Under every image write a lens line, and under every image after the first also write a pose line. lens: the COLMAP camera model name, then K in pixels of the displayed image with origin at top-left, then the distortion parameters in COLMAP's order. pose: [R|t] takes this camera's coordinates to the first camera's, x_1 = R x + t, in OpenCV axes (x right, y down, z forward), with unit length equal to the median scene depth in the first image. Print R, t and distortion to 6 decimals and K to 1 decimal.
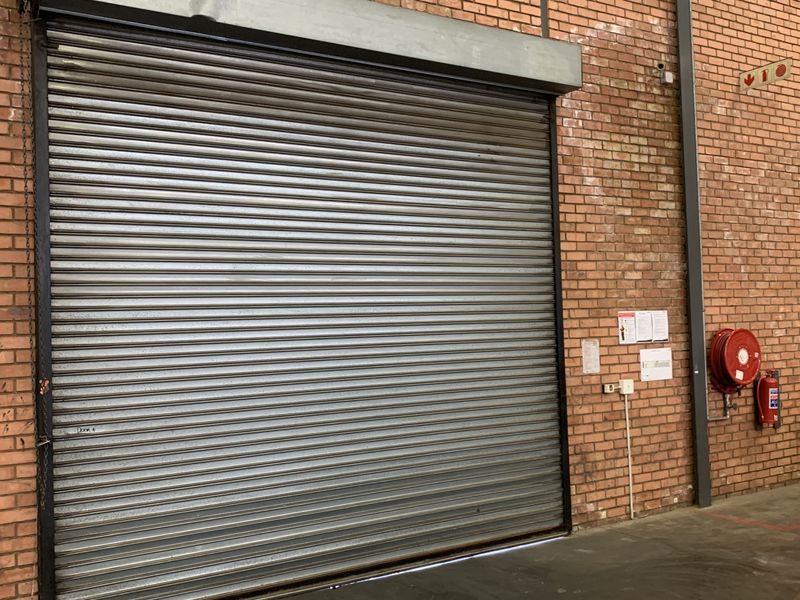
lens RADIAL K [[817.0, 0, 400.0], [0, 817.0, 300.0], [0, 0, 1]] dist [0.121383, -0.245693]
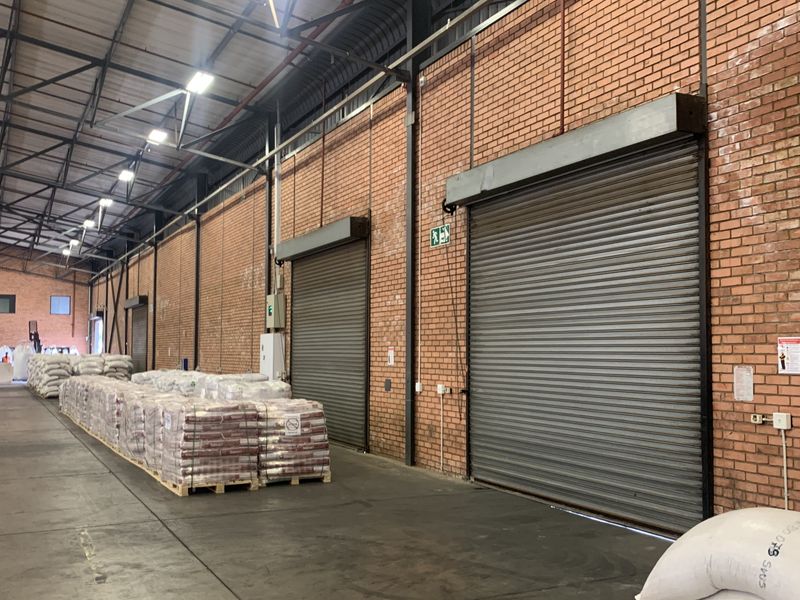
lens RADIAL K [[817.0, 0, 400.0], [0, 817.0, 300.0], [0, 0, 1]] dist [0.121383, -0.245693]
pose [[-0.090133, -0.028634, -0.995518, 1.252059], [0.037426, 0.998783, -0.032116, -0.013858], [0.995226, -0.040153, -0.088952, 0.687365]]
